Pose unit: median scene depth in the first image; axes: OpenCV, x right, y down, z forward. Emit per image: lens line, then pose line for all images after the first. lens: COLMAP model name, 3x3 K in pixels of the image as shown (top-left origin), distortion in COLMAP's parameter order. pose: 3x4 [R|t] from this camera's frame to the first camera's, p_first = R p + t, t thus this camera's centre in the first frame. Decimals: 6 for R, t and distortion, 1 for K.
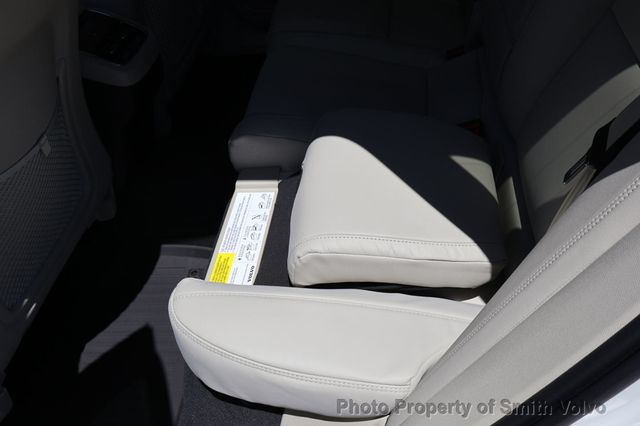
lens RADIAL K [[626.8, 0, 320.0], [0, 626.8, 213.0], [0, 0, 1]] dist [0.011490, 0.019659]
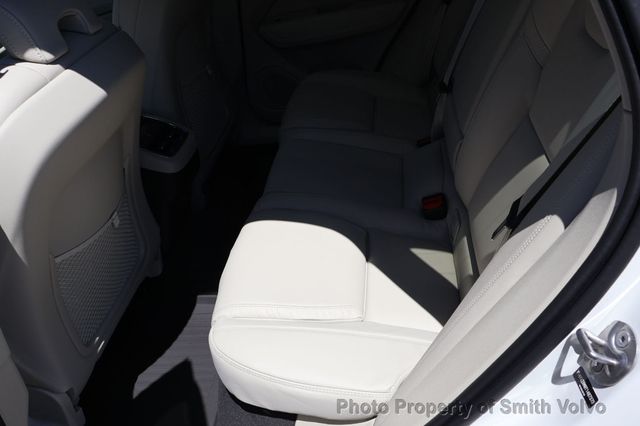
lens RADIAL K [[541.0, 0, 320.0], [0, 541.0, 213.0], [0, 0, 1]] dist [0.007222, 0.006193]
pose [[0.999798, -0.019447, -0.005150, 0.003671], [0.018782, 0.994046, -0.107329, 0.008916], [0.007207, 0.107210, 0.994210, -0.122161]]
